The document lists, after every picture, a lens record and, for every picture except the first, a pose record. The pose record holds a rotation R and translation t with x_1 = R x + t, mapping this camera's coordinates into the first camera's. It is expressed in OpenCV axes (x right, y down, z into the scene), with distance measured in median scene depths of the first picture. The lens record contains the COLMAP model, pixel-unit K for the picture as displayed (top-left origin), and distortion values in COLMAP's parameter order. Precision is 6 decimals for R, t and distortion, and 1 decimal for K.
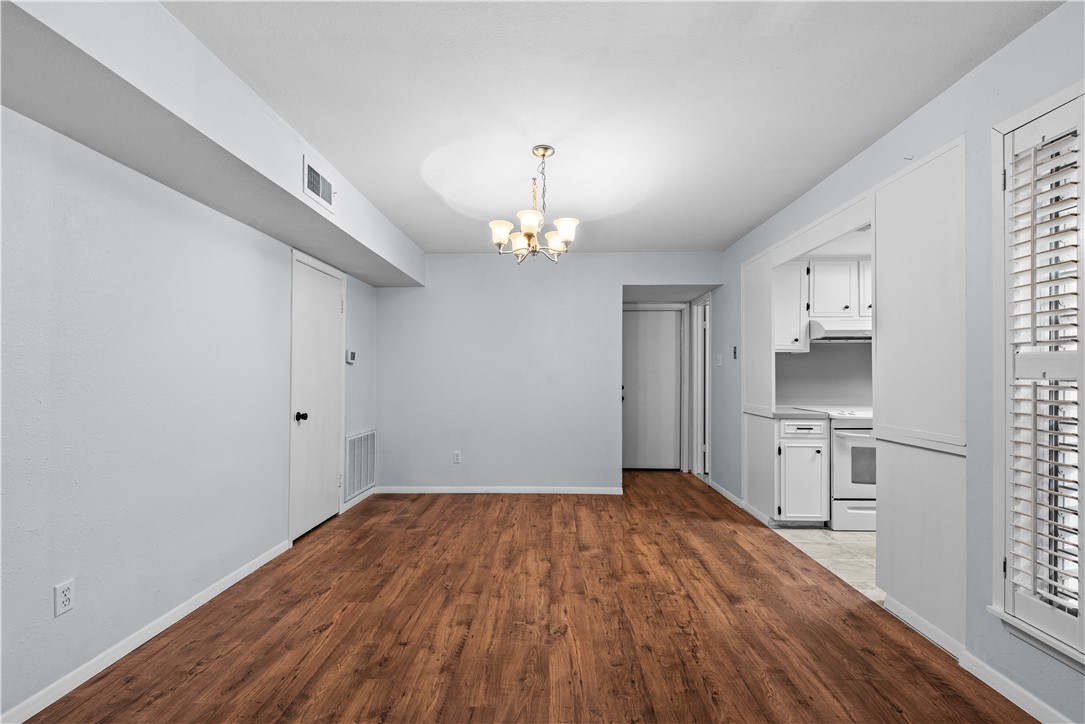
lens RADIAL K [[484.4, 0, 544.4], [0, 484.4, 367.3], [0, 0, 1]] dist [0.000787, 0.000056]
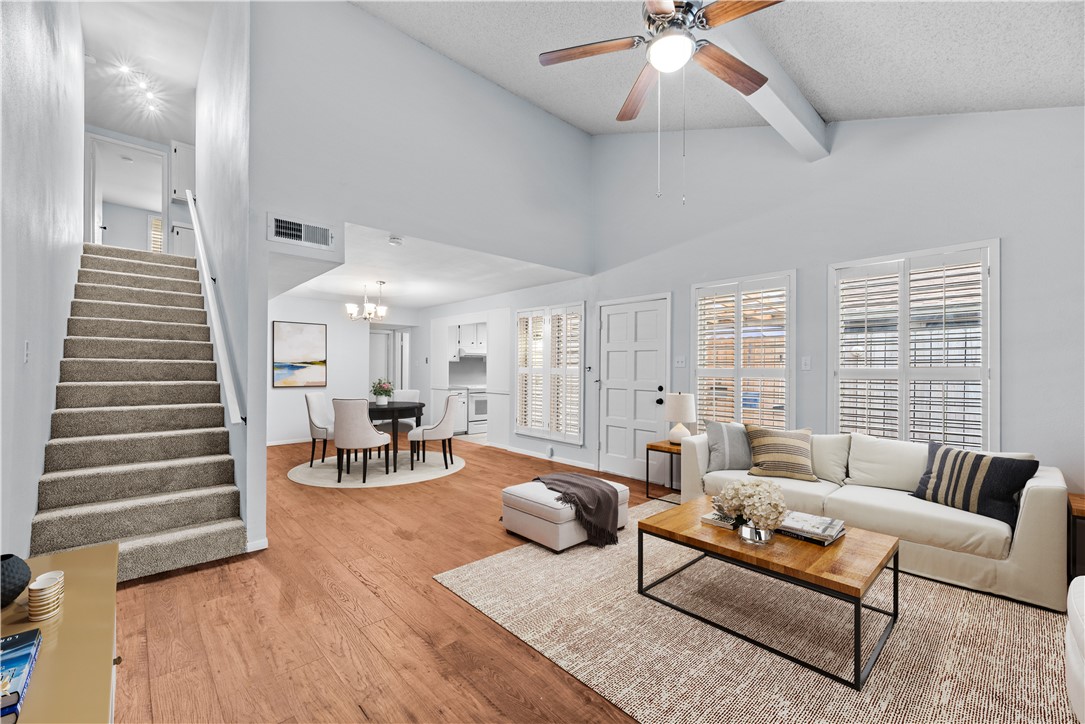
lens RADIAL K [[442.9, 0, 530.9], [0, 442.9, 363.9], [0, 0, 1]] dist [0.003091, 0.000362]
pose [[0.724313, 0.008342, 0.689420, -0.925506], [-0.012776, 0.999918, 0.001323, -0.037179], [-0.689353, -0.009766, 0.724360, -1.072562]]
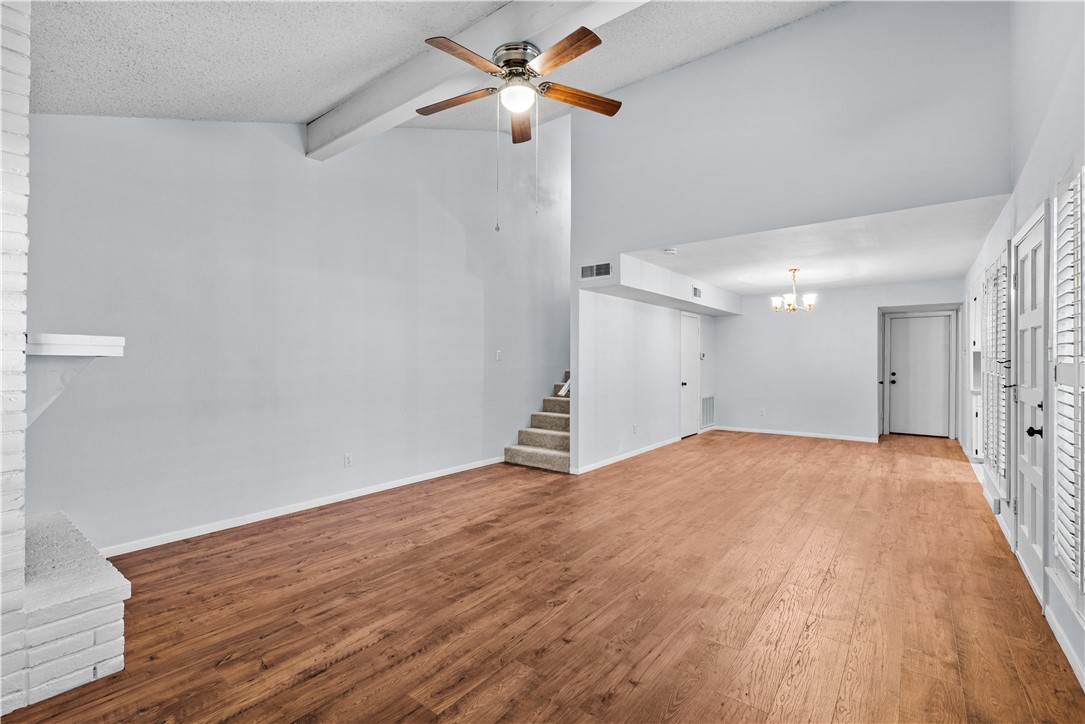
lens RADIAL K [[484.4, 0, 534.1], [0, 484.4, 358.5], [0, 0, 1]] dist [0.000787, 0.000056]
pose [[0.793288, -0.004155, -0.608833, 0.380654], [0.011807, 0.999894, 0.008560, -0.053015], [0.608733, -0.013978, 0.793252, -1.447090]]
